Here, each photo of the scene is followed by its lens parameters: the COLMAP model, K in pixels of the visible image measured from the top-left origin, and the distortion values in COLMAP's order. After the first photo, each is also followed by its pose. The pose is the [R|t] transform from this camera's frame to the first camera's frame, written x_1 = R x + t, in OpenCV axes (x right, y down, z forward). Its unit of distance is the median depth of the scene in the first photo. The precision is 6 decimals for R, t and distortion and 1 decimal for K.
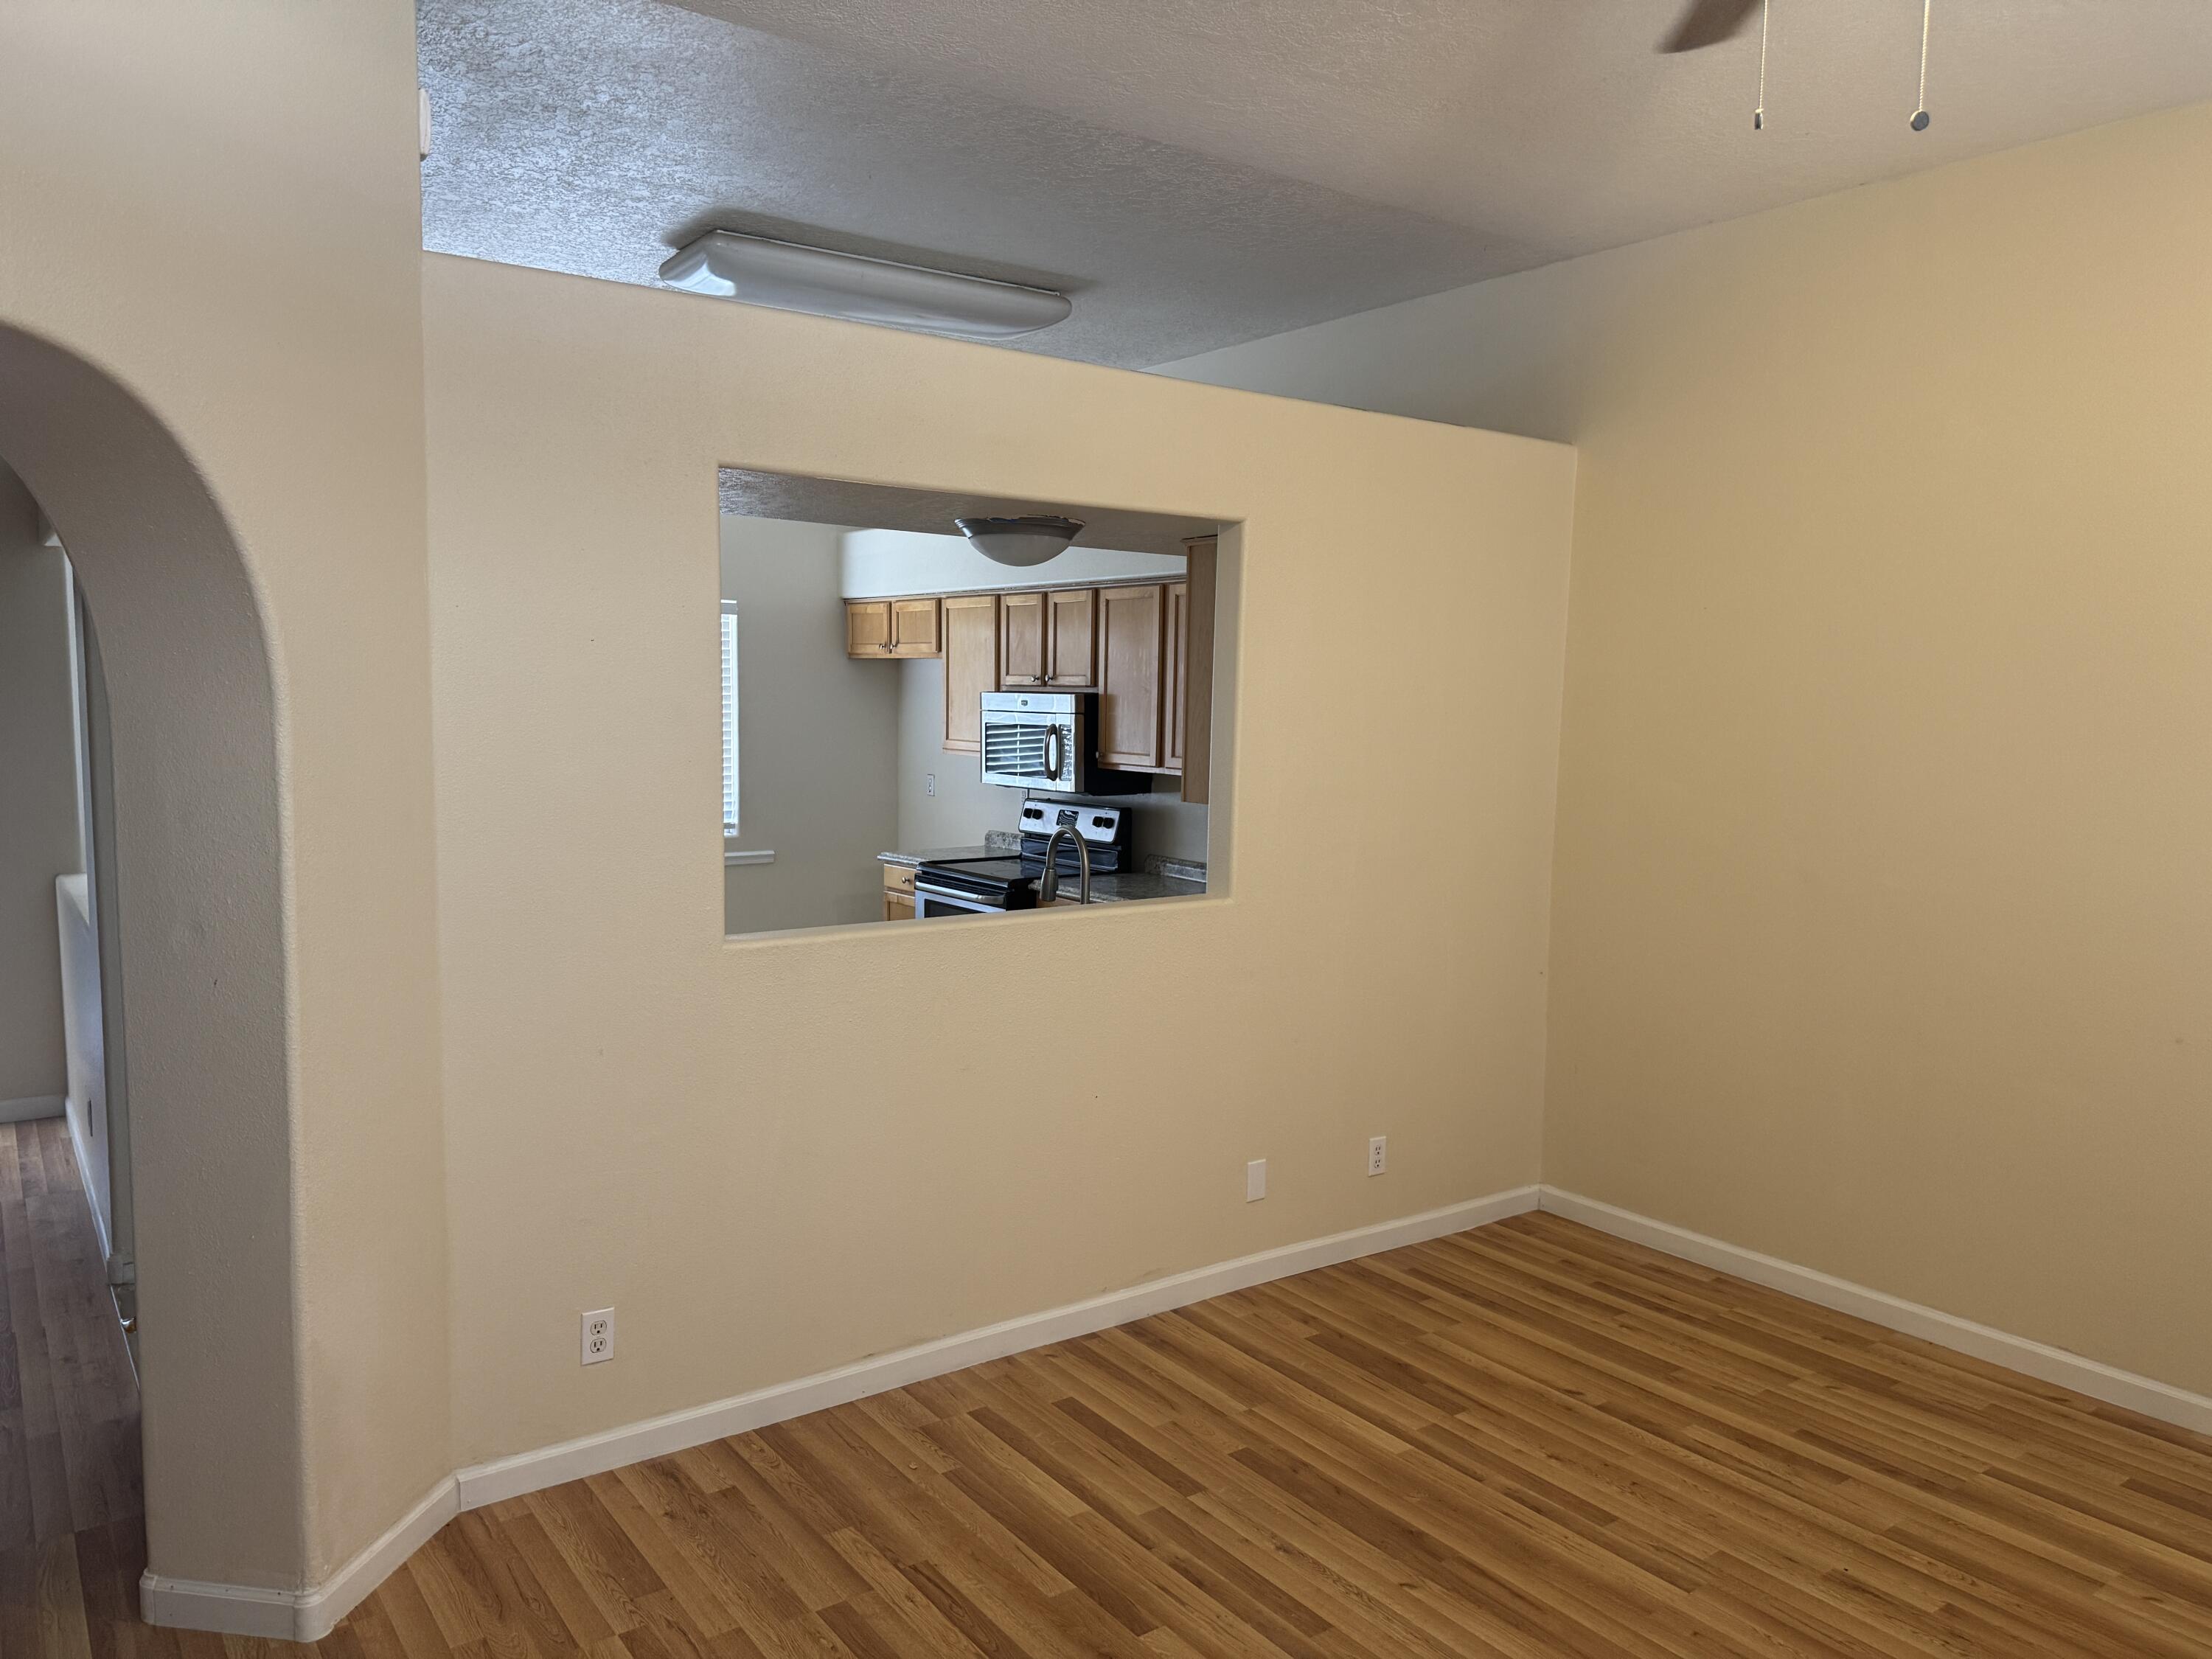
lens RADIAL K [[1585.6, 0, 1108.7], [0, 1585.6, 834.2], [0, 0, 1]] dist [0.002388, -0.005211]
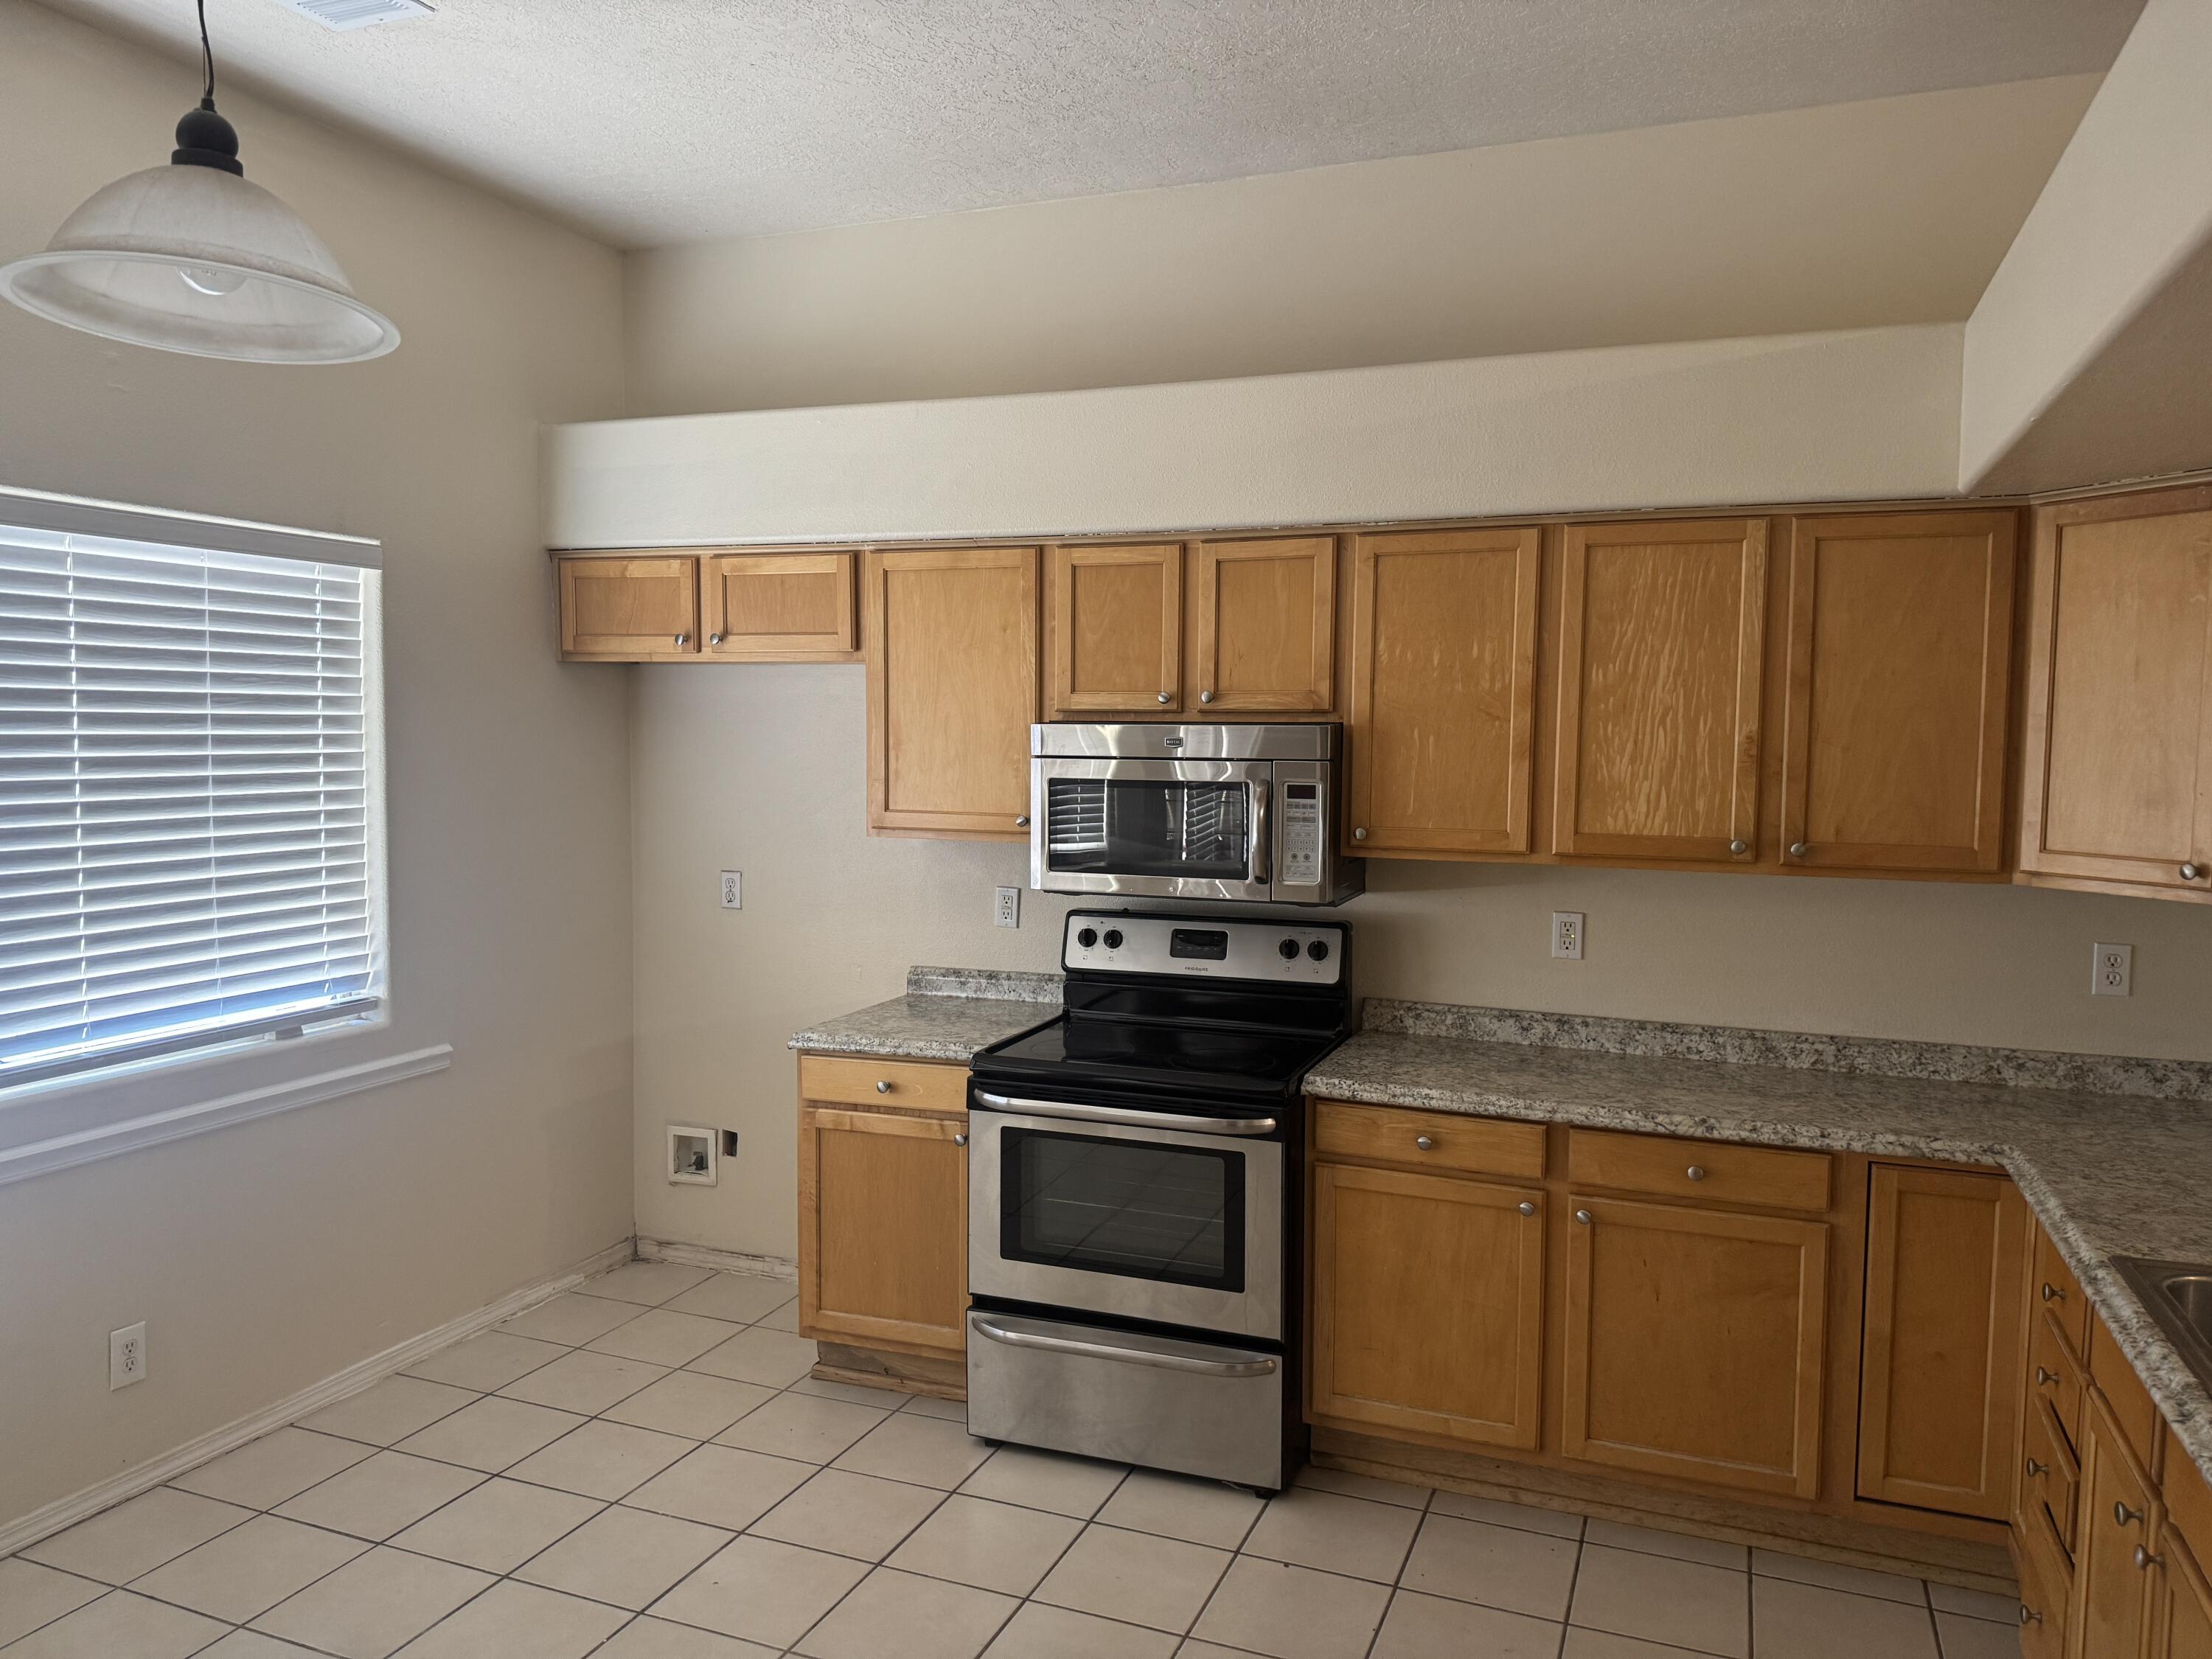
lens RADIAL K [[1585.6, 0, 1099.5], [0, 1585.6, 825.5], [0, 0, 1]] dist [0.002388, -0.005211]
pose [[0.836763, -0.053058, 0.544989, -0.327866], [0.058275, 0.998271, 0.007714, -0.053169], [-0.544456, 0.025305, 0.838408, 0.490510]]
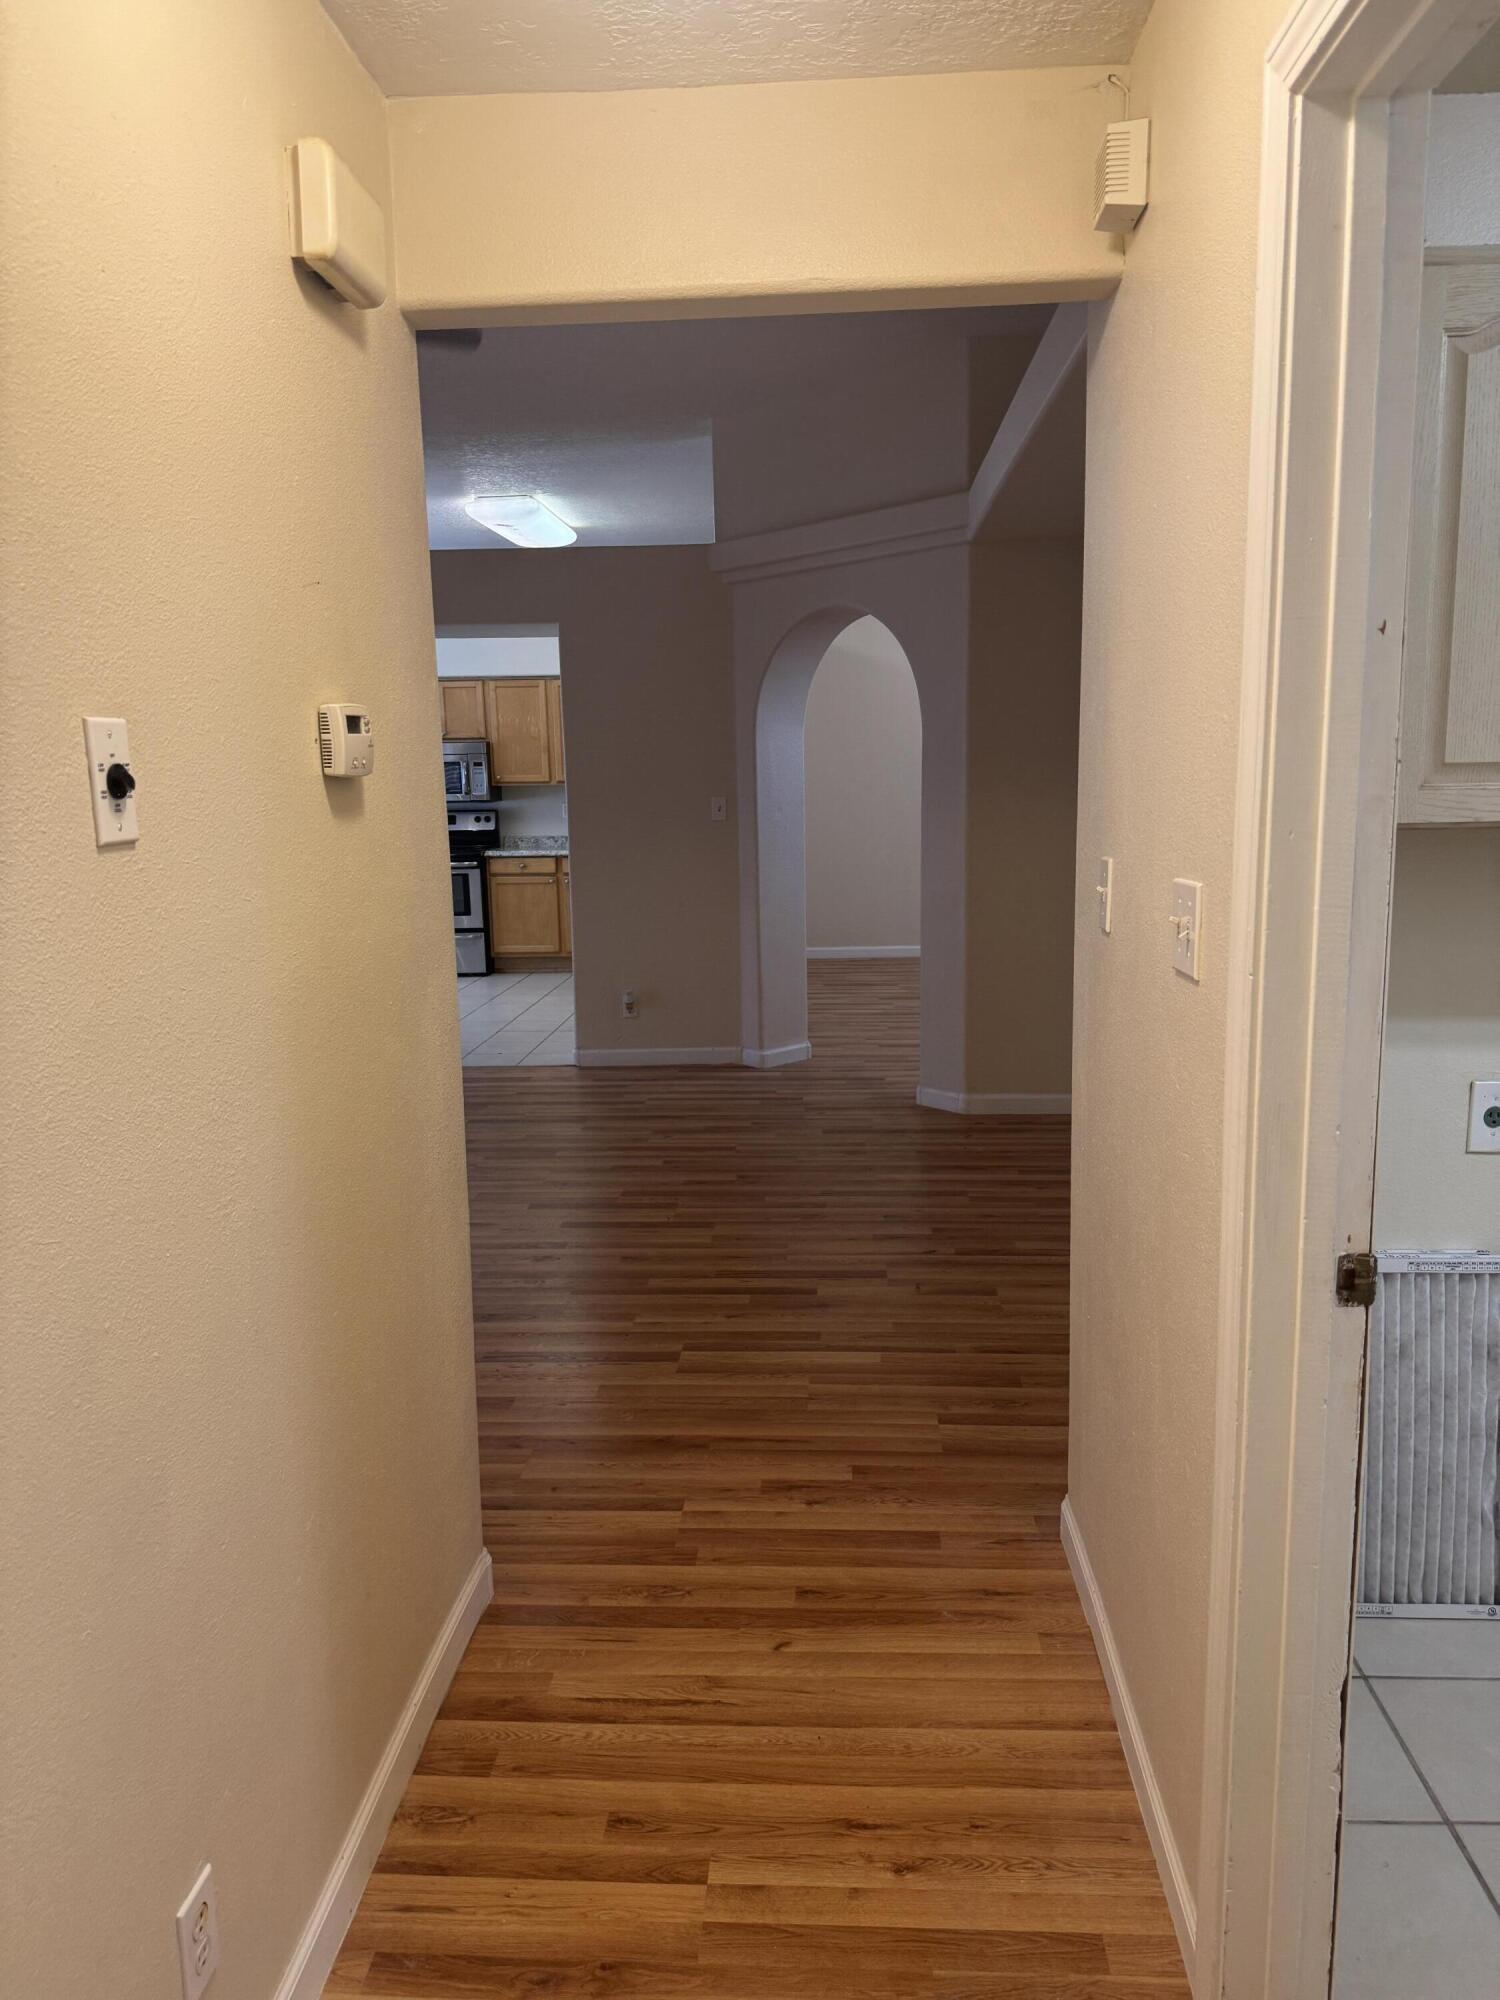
lens RADIAL K [[1433.6, 0, 749.8], [0, 1433.6, 1004.9], [0, 0, 1]] dist [0.002388, -0.005211]
pose [[0.627370, -0.162114, 0.761660, -0.918669], [0.101317, 0.986770, 0.126573, 0.021493], [-0.772102, -0.002239, 0.635495, -0.196226]]
